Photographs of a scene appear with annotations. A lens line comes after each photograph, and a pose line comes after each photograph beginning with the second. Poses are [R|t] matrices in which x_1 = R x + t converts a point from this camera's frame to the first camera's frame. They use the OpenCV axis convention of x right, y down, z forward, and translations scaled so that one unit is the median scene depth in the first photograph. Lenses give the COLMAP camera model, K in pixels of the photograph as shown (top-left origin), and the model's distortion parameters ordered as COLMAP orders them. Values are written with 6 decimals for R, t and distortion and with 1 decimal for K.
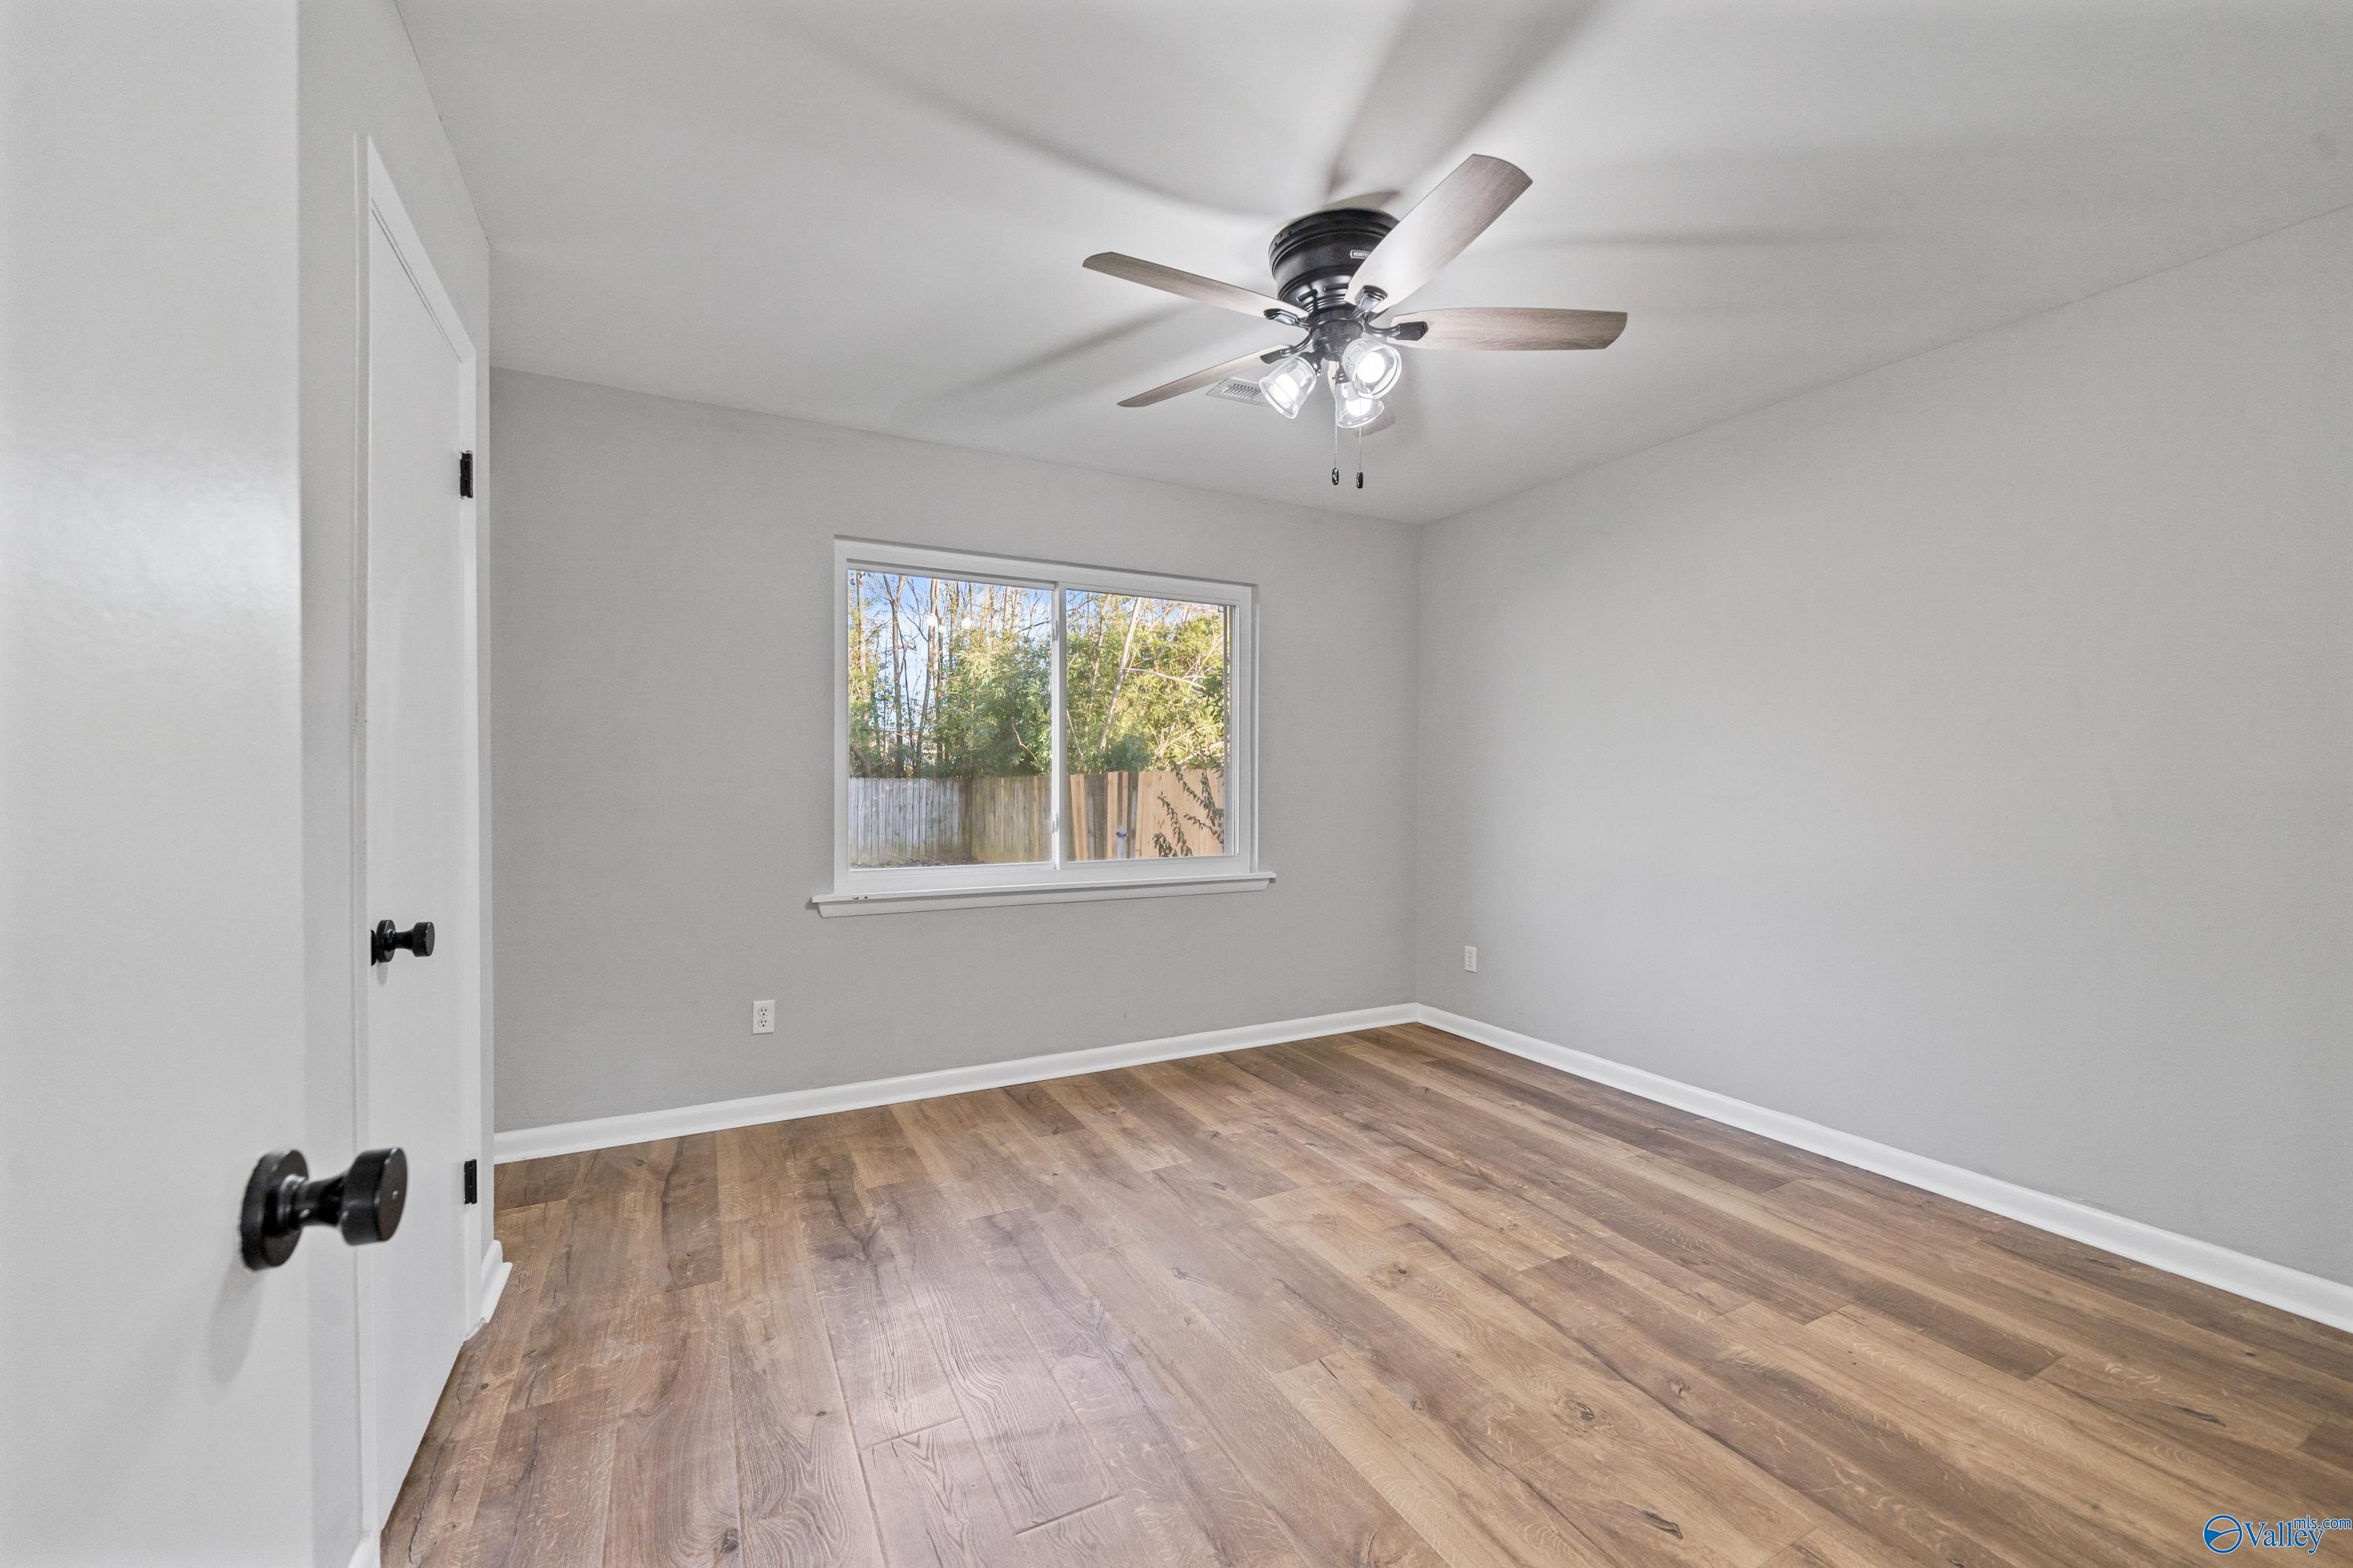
lens RADIAL K [[924.0, 0, 1176.5], [0, 924.0, 784.0], [0, 0, 1]] dist [-0.001022, -0.000191]
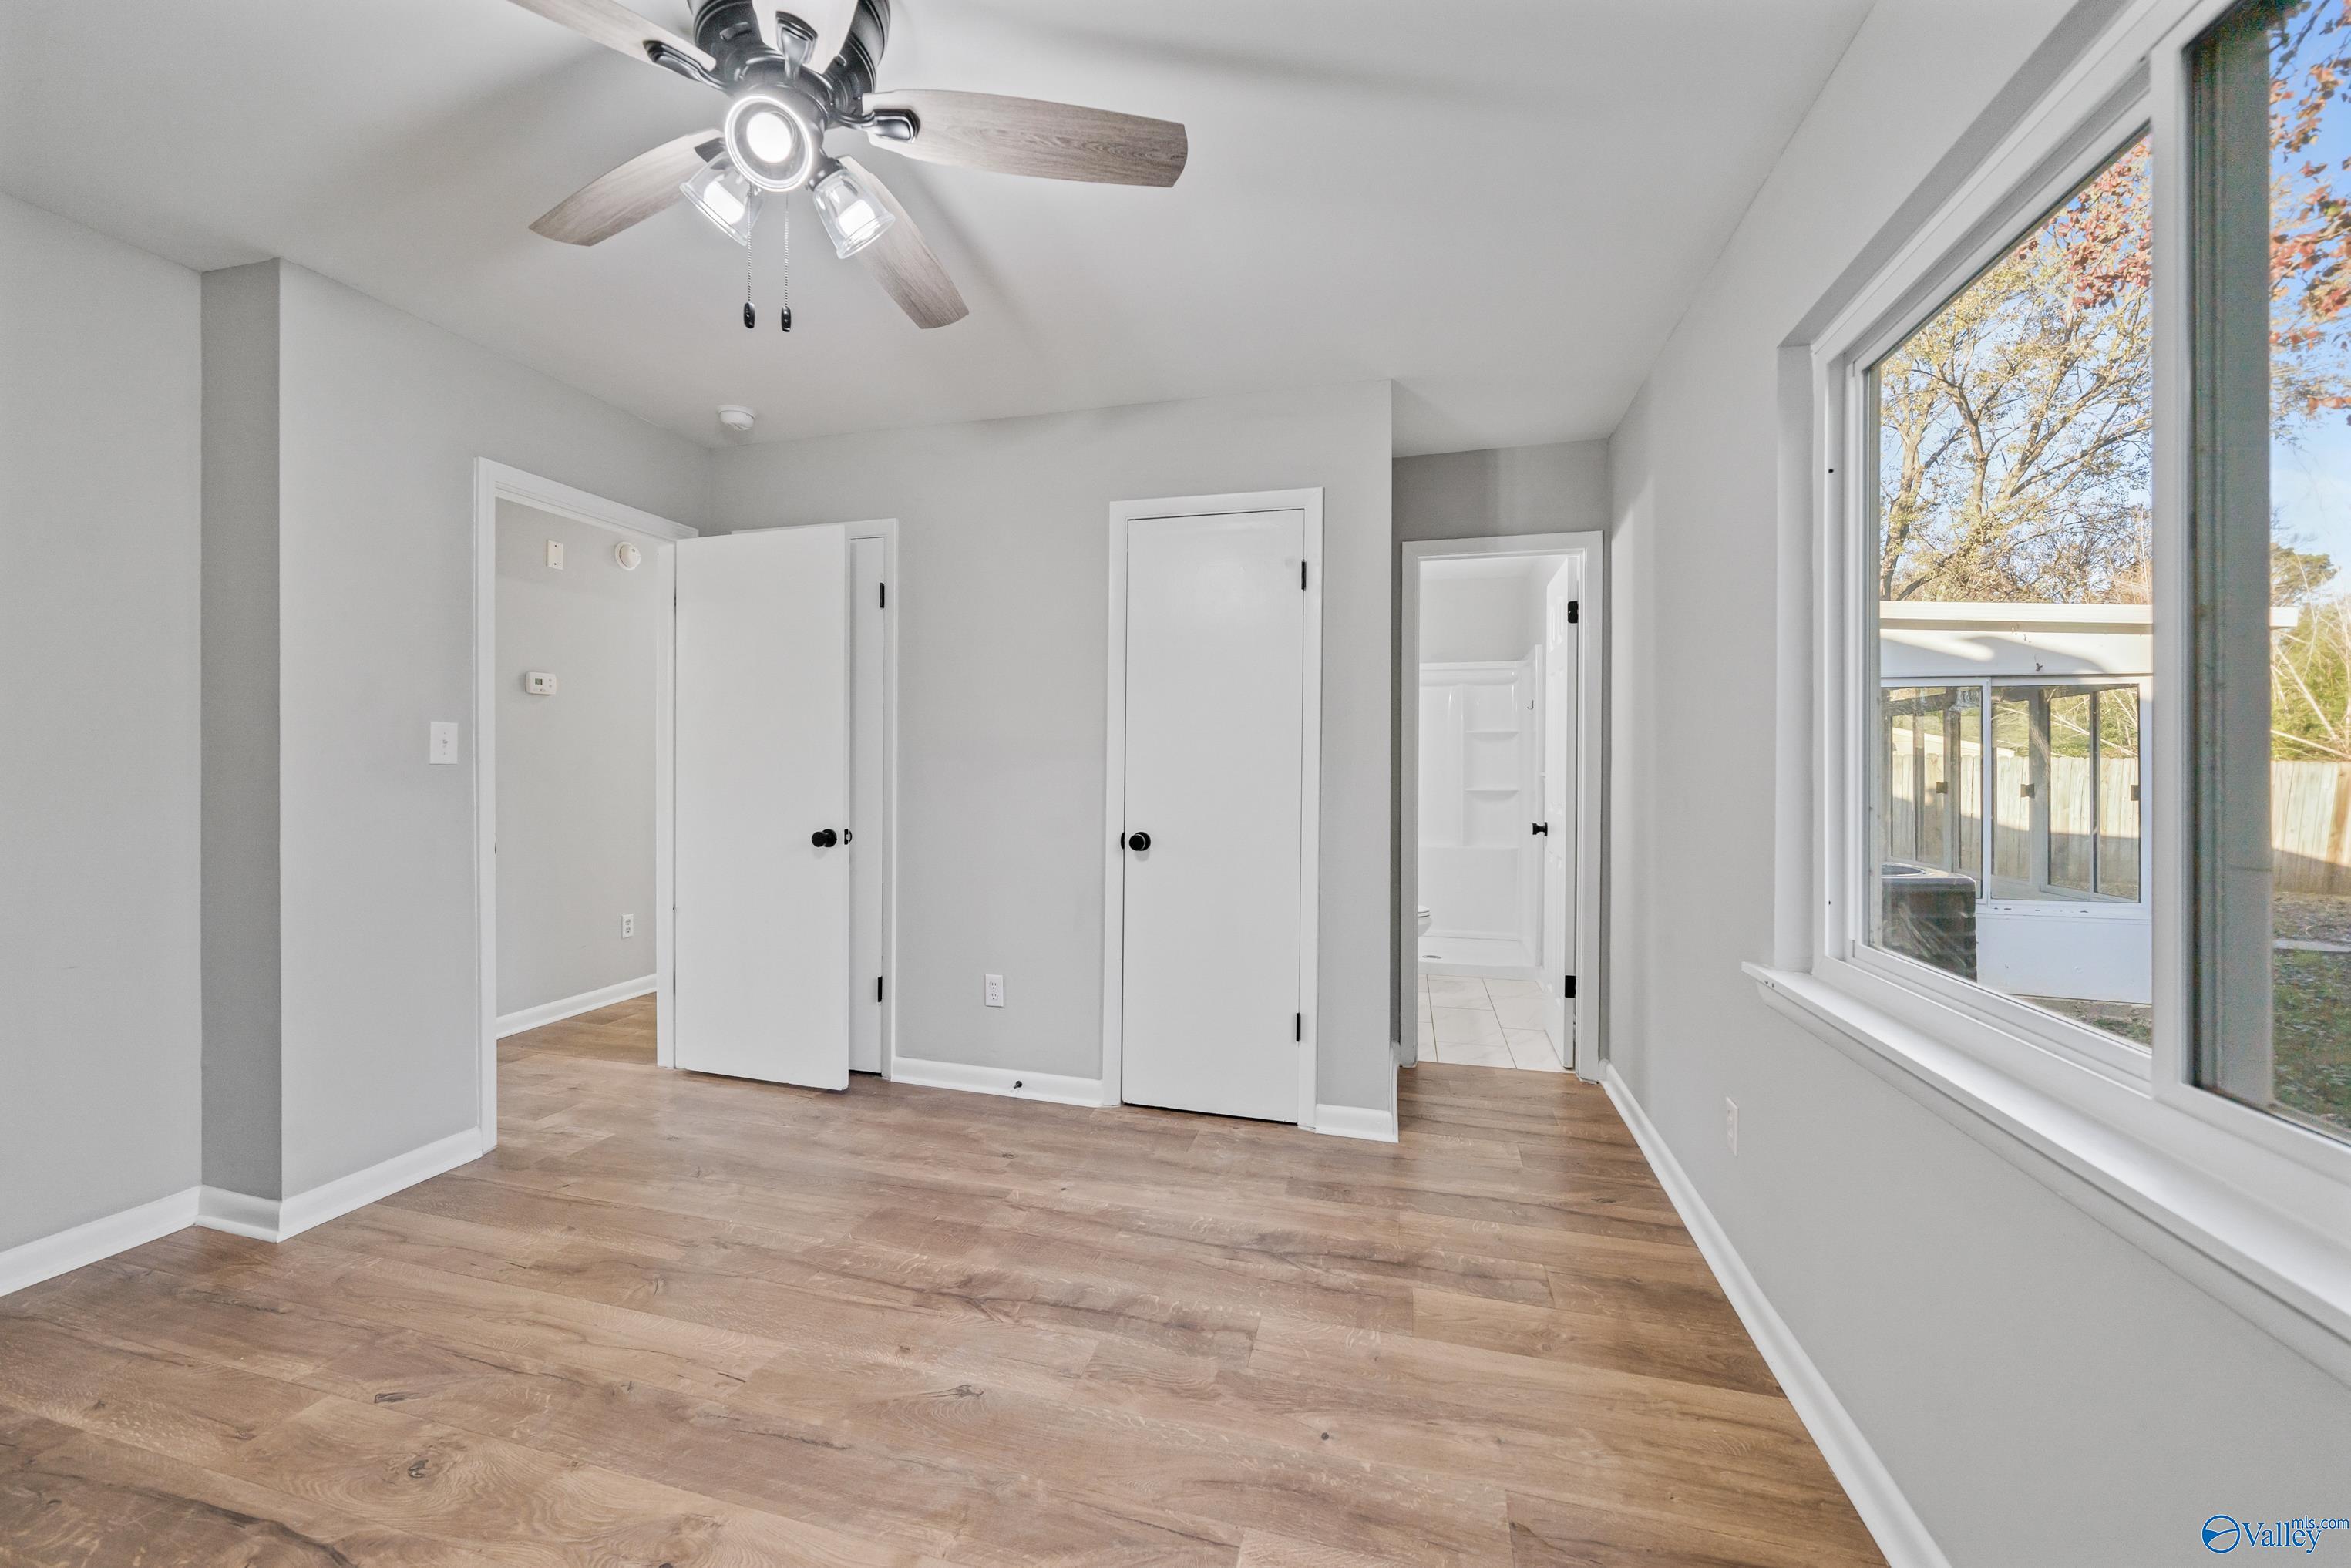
lens RADIAL K [[923.3, 0, 1175.5], [0, 923.3, 784.0], [0, 0, 1]] dist [-0.001022, -0.000191]
pose [[-0.681523, 0.005504, -0.731776, 0.465447], [-0.008613, 0.999842, 0.015542, -0.008624], [0.731746, 0.016895, -0.681368, 1.679683]]
